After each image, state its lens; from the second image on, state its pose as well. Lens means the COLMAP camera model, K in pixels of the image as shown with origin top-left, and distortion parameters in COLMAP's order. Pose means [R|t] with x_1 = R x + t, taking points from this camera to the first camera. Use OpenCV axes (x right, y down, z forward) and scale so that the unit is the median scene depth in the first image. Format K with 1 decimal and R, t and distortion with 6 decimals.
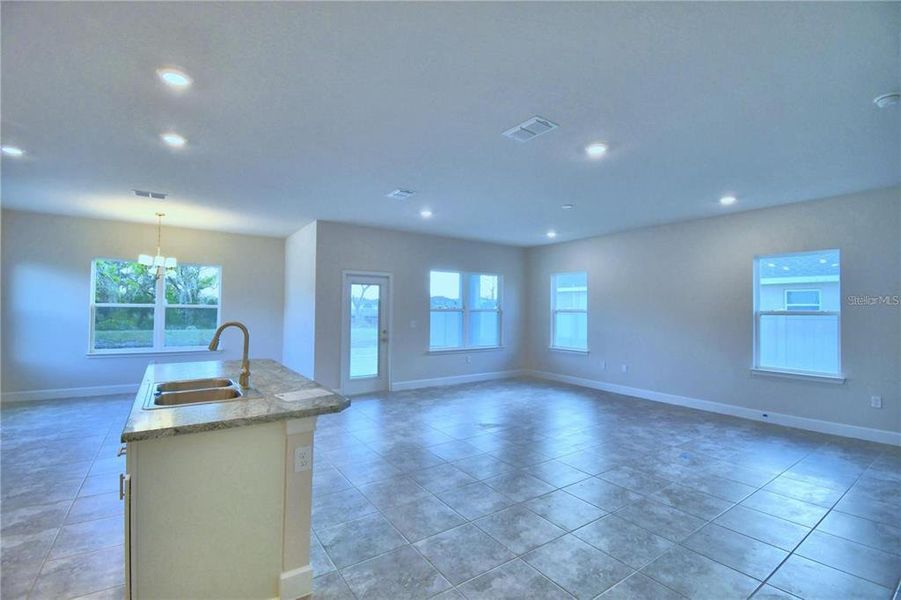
lens RADIAL K [[395.1, 0, 460.6], [0, 395.1, 299.0], [0, 0, 1]] dist [0.027248, -0.027925]
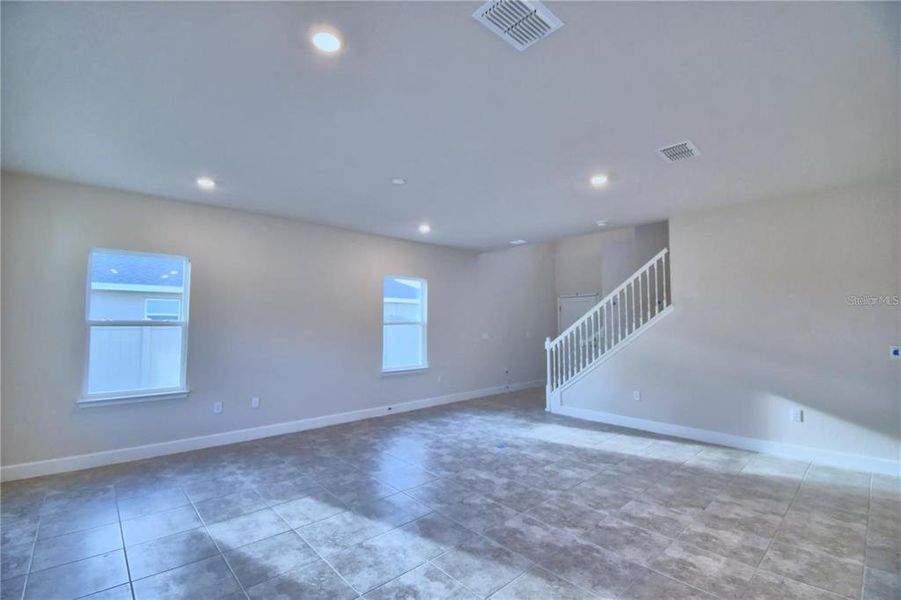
lens RADIAL K [[406.1, 0, 437.3], [0, 406.1, 301.2], [0, 0, 1]] dist [0.001580, -0.016765]
pose [[-0.096142, 0.040066, 0.994561, -0.546681], [-0.021577, 0.998871, -0.042326, 0.027887], [-0.995134, -0.025528, -0.095169, 1.189749]]
